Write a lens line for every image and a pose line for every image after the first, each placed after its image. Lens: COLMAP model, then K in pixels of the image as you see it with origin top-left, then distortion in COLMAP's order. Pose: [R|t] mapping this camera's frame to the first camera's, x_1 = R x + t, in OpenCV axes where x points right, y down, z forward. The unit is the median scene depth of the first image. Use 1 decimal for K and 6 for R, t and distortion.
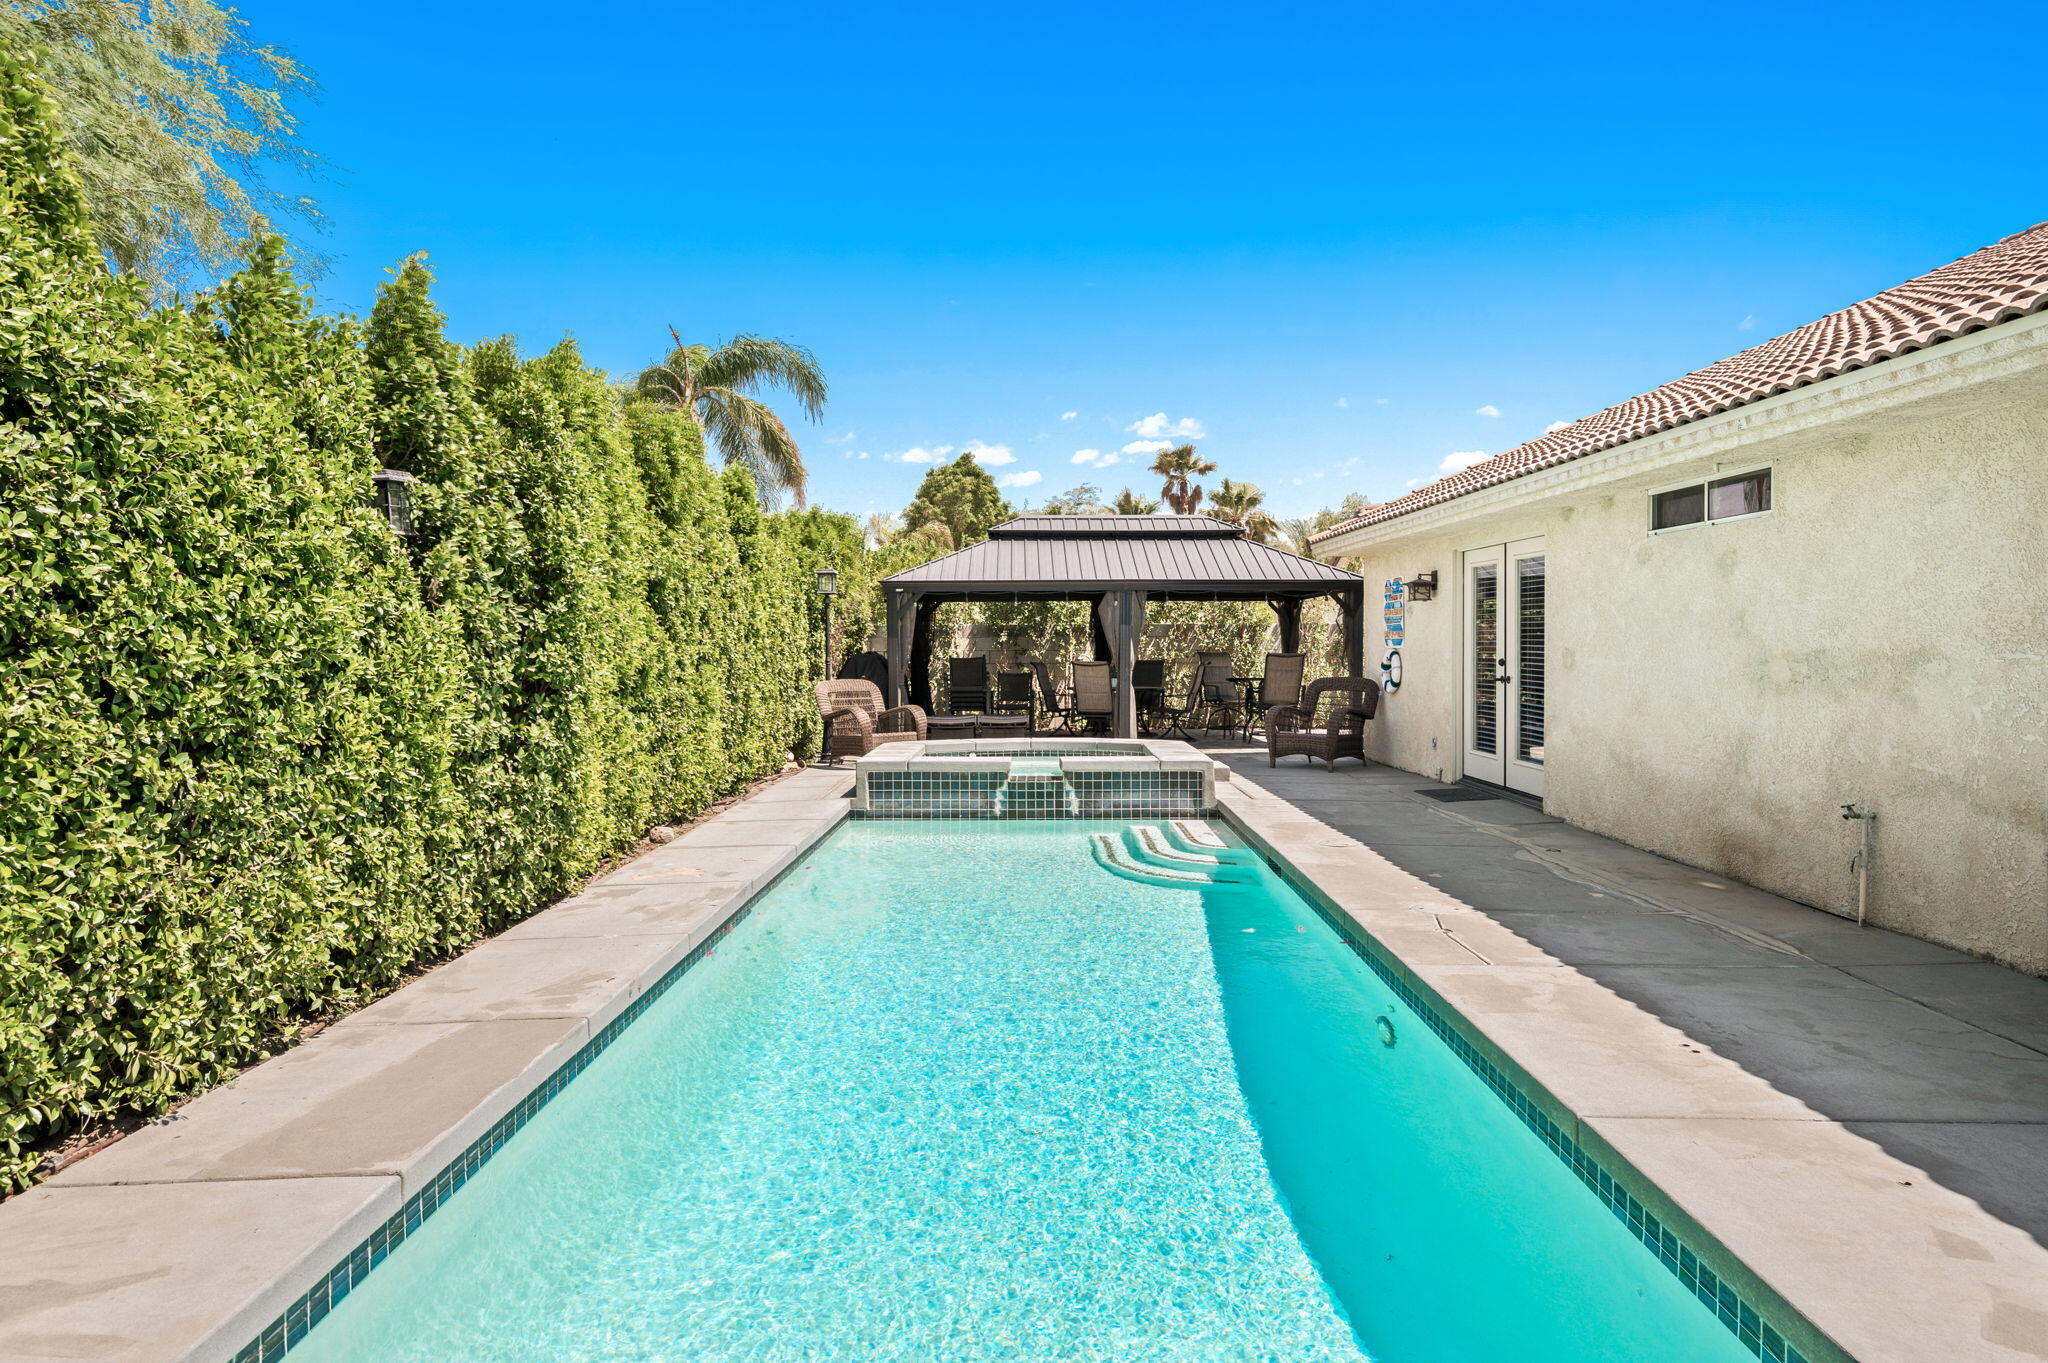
lens RADIAL K [[1121.8, 0, 1073.6], [0, 1121.8, 666.0], [0, 0, 1]] dist [-0.002421, -0.000325]
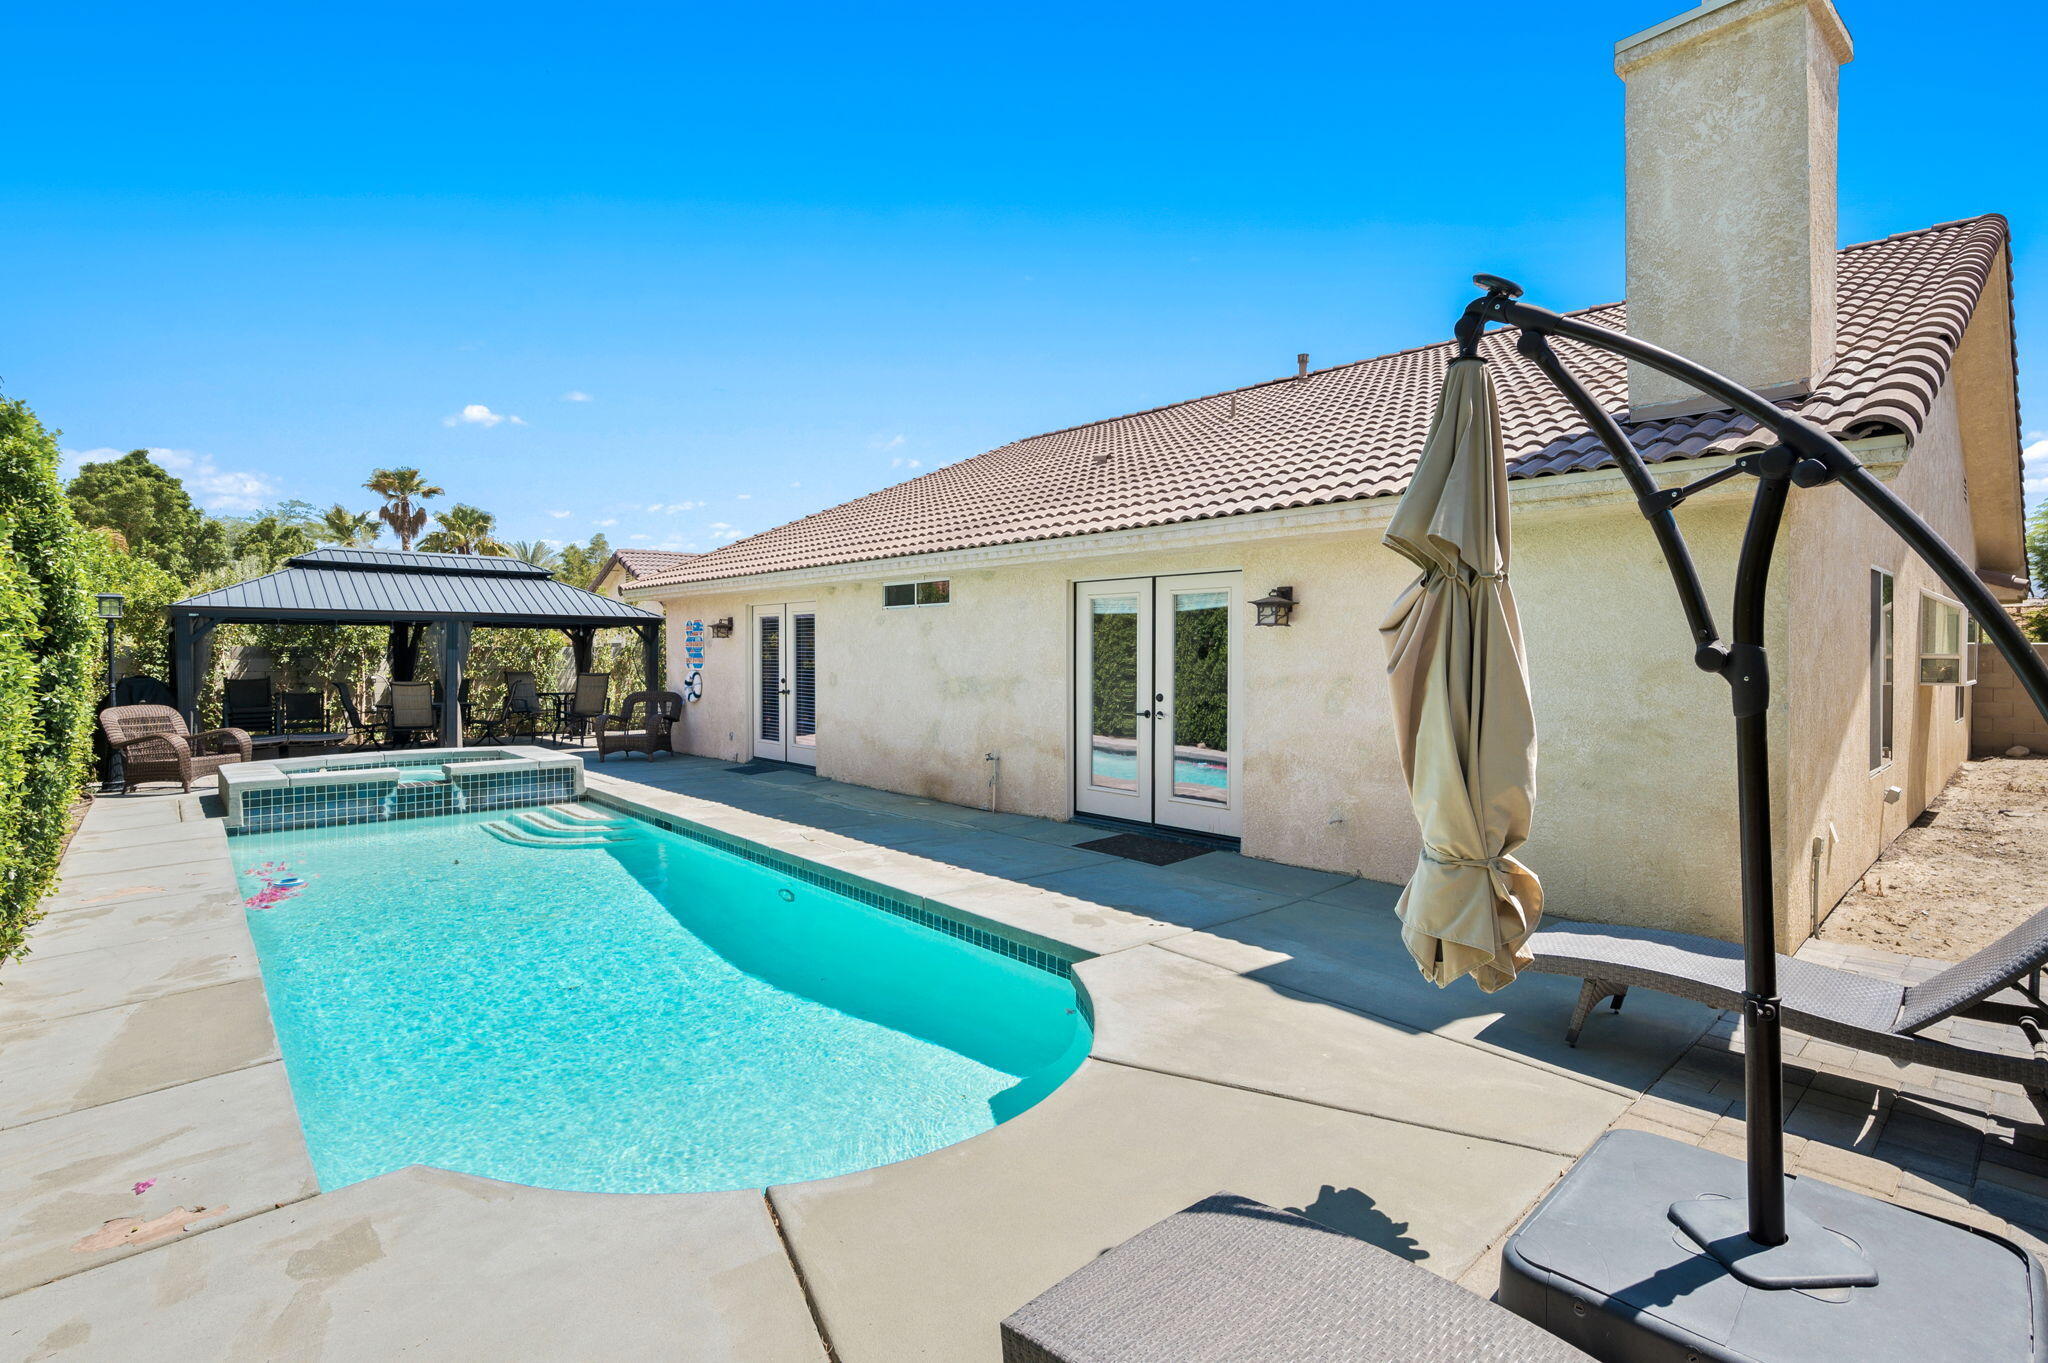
lens RADIAL K [[903.3, 0, 1026.4], [0, 903.3, 644.4], [0, 0, 1]] dist [-0.000040, -0.000246]
pose [[0.755837, 0.011089, 0.654666, -0.180913], [0.010683, 0.999515, -0.029264, -0.013631], [-0.654673, 0.029113, 0.755352, -0.156661]]
